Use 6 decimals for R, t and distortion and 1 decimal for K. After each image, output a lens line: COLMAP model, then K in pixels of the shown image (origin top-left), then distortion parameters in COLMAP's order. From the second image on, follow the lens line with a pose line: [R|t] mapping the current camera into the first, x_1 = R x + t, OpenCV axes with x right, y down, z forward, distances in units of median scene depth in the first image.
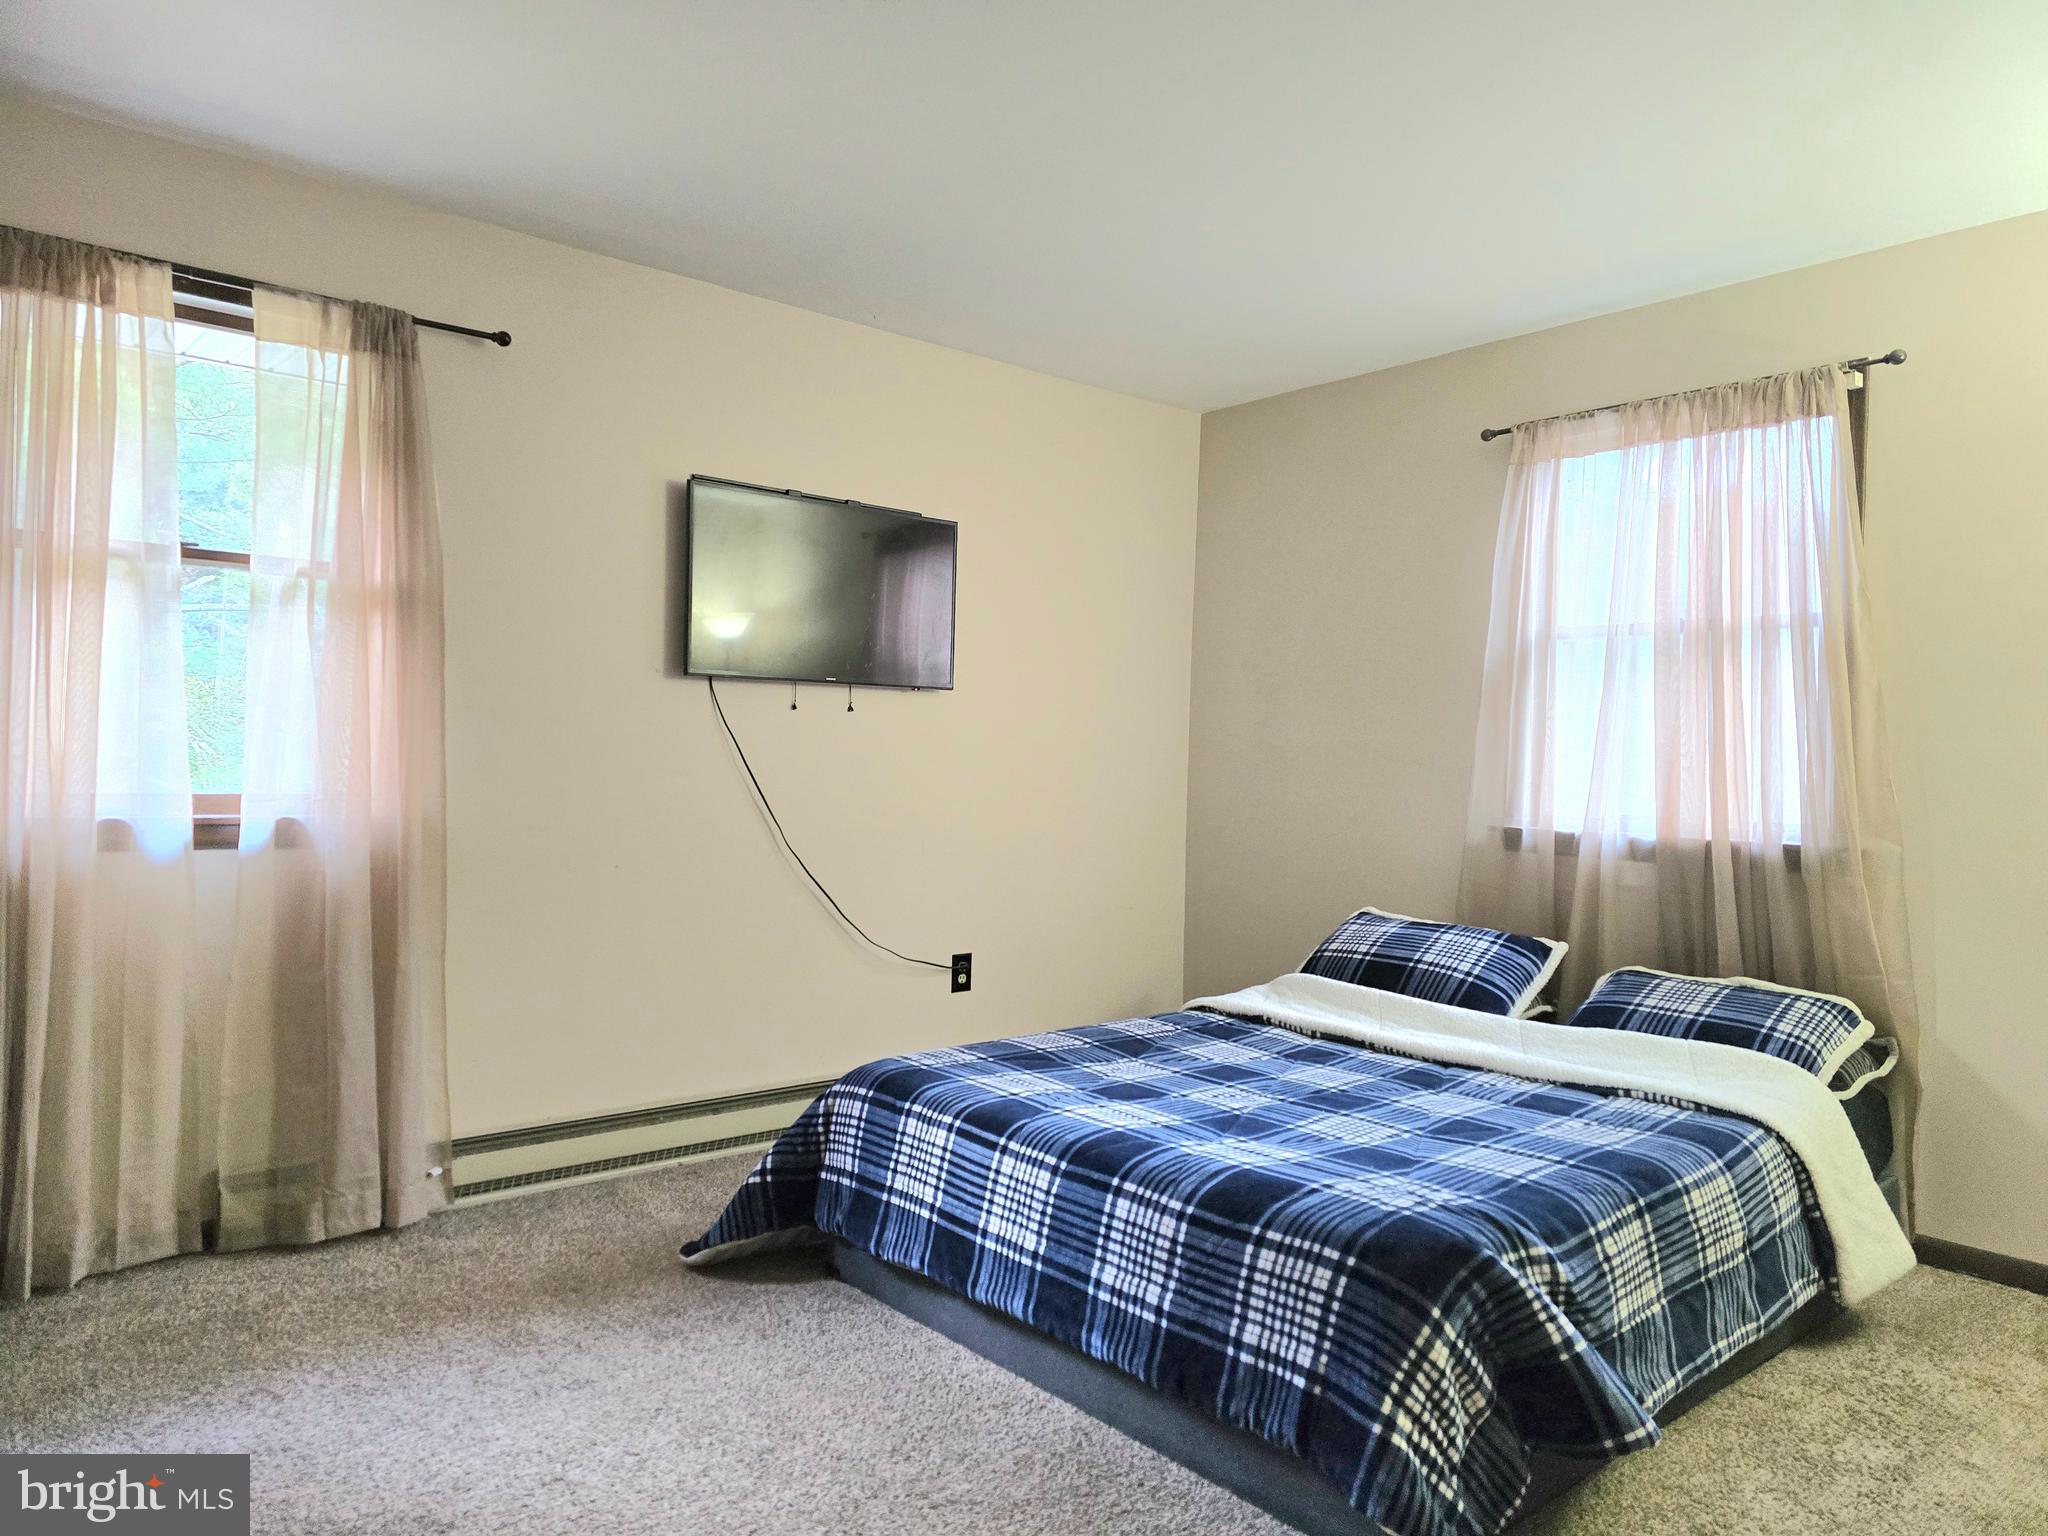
lens RADIAL K [[1372.4, 0, 1023.6], [0, 1372.4, 758.1], [0, 0, 1]] dist [0.068360, -0.060438]
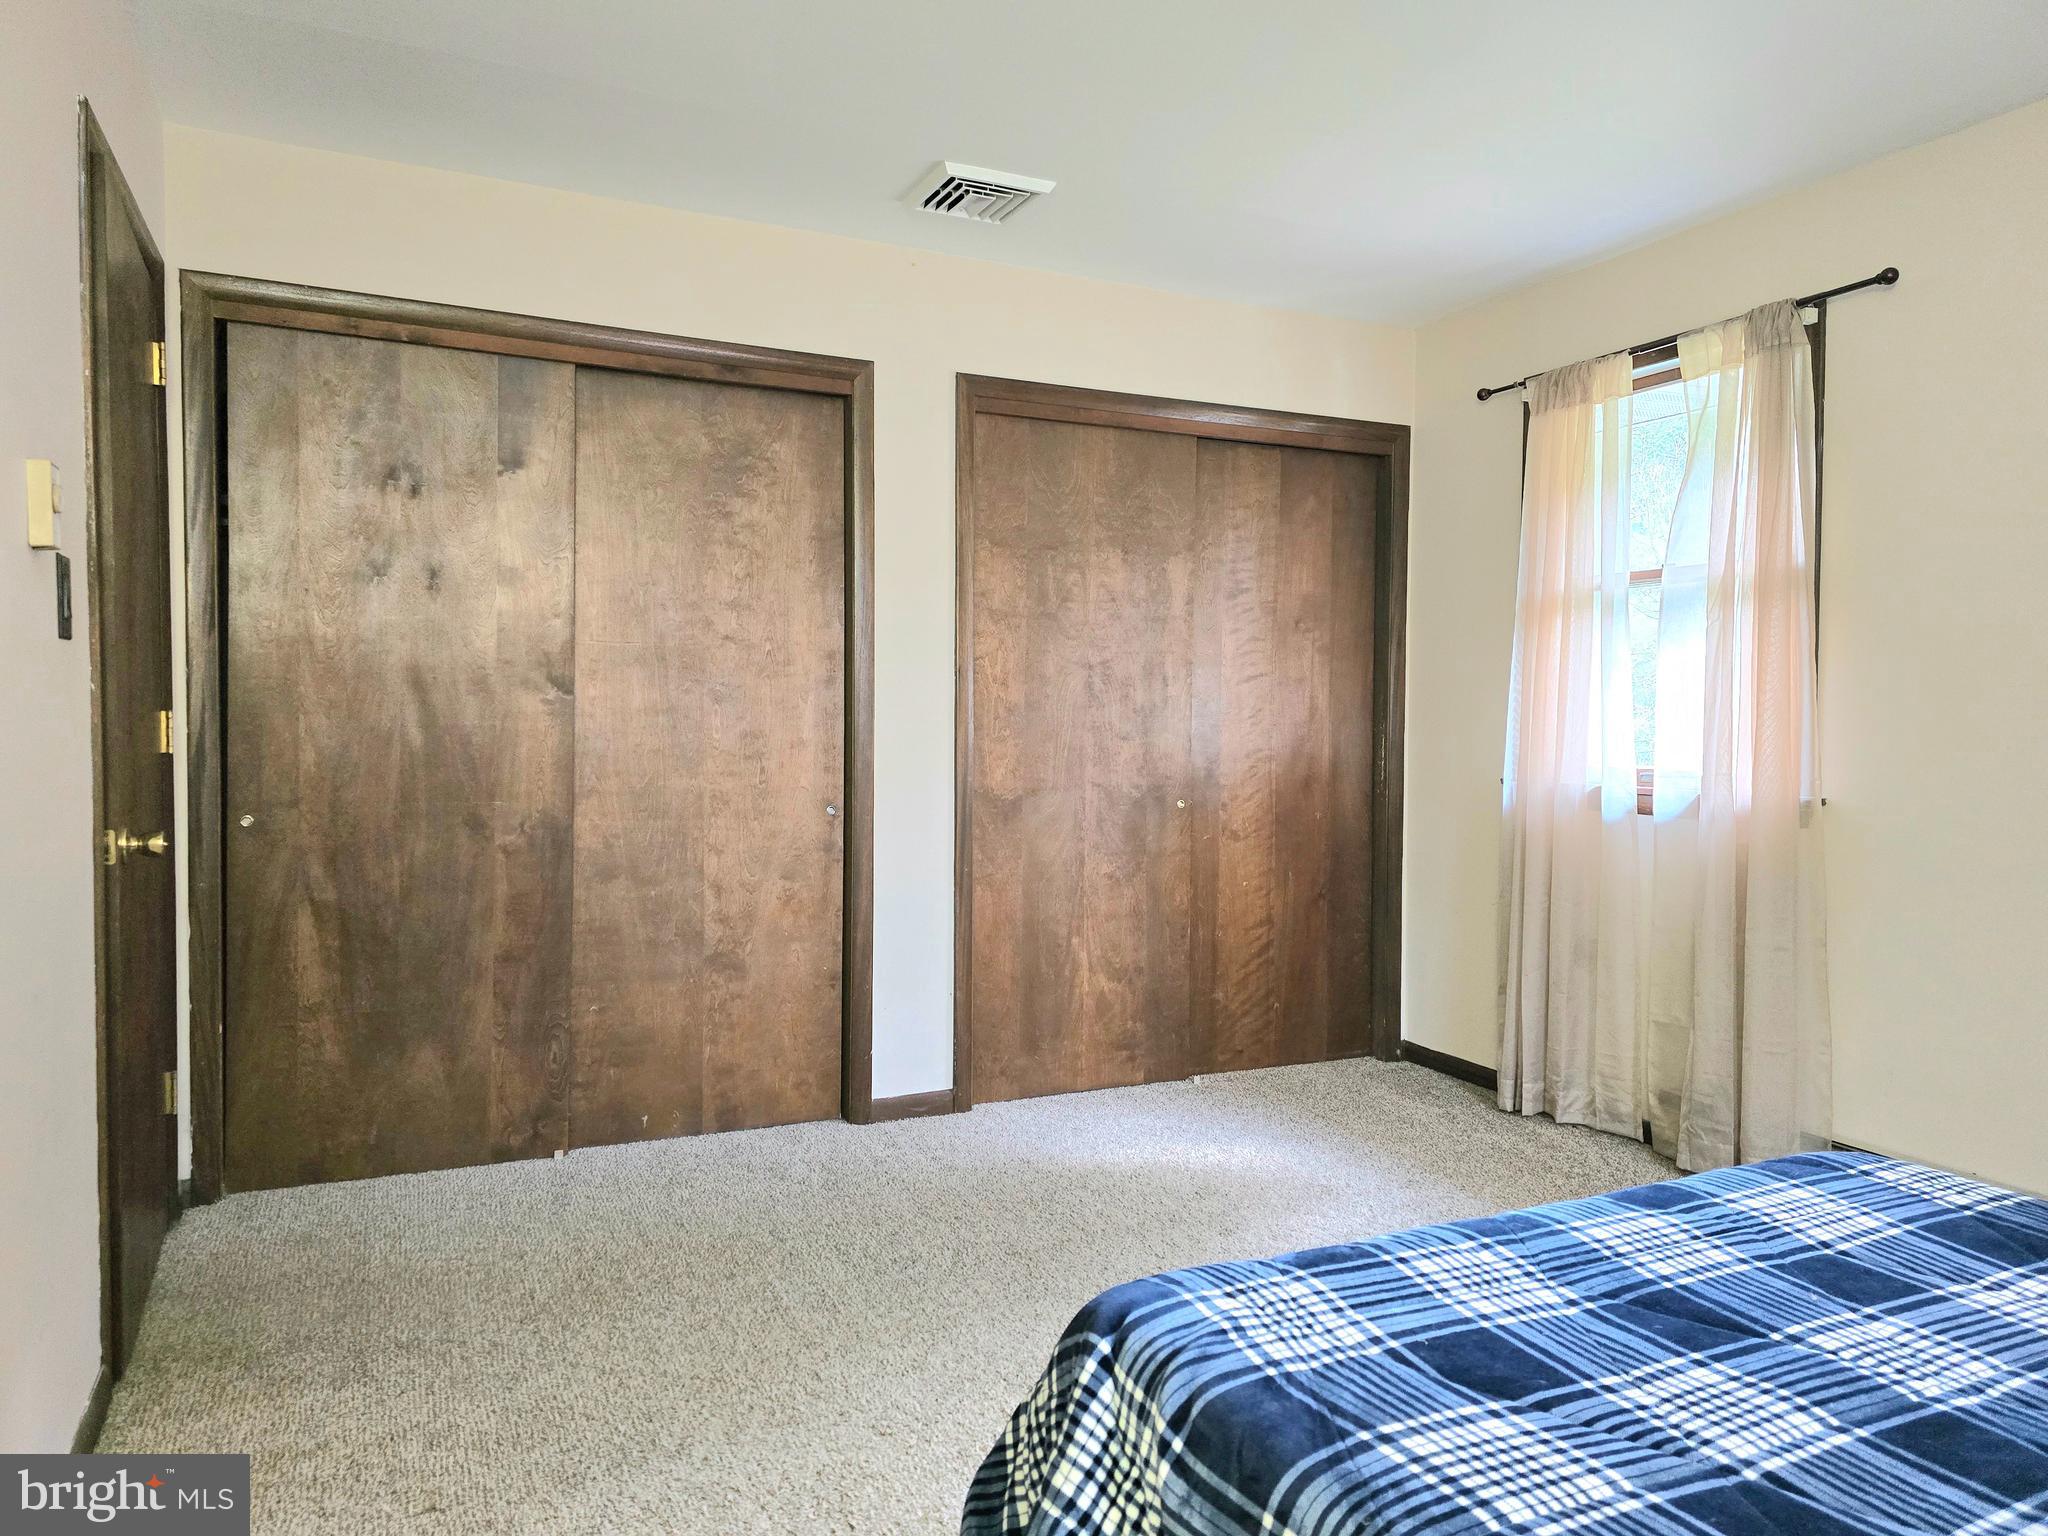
lens RADIAL K [[1372.4, 0, 1023.6], [0, 1372.4, 758.1], [0, 0, 1]] dist [0.068360, -0.060438]
pose [[-0.251099, 0.001530, -0.967960, 0.729357], [-0.011889, 0.999918, 0.004665, 0.014603], [0.967888, 0.012680, -0.251060, 0.779289]]
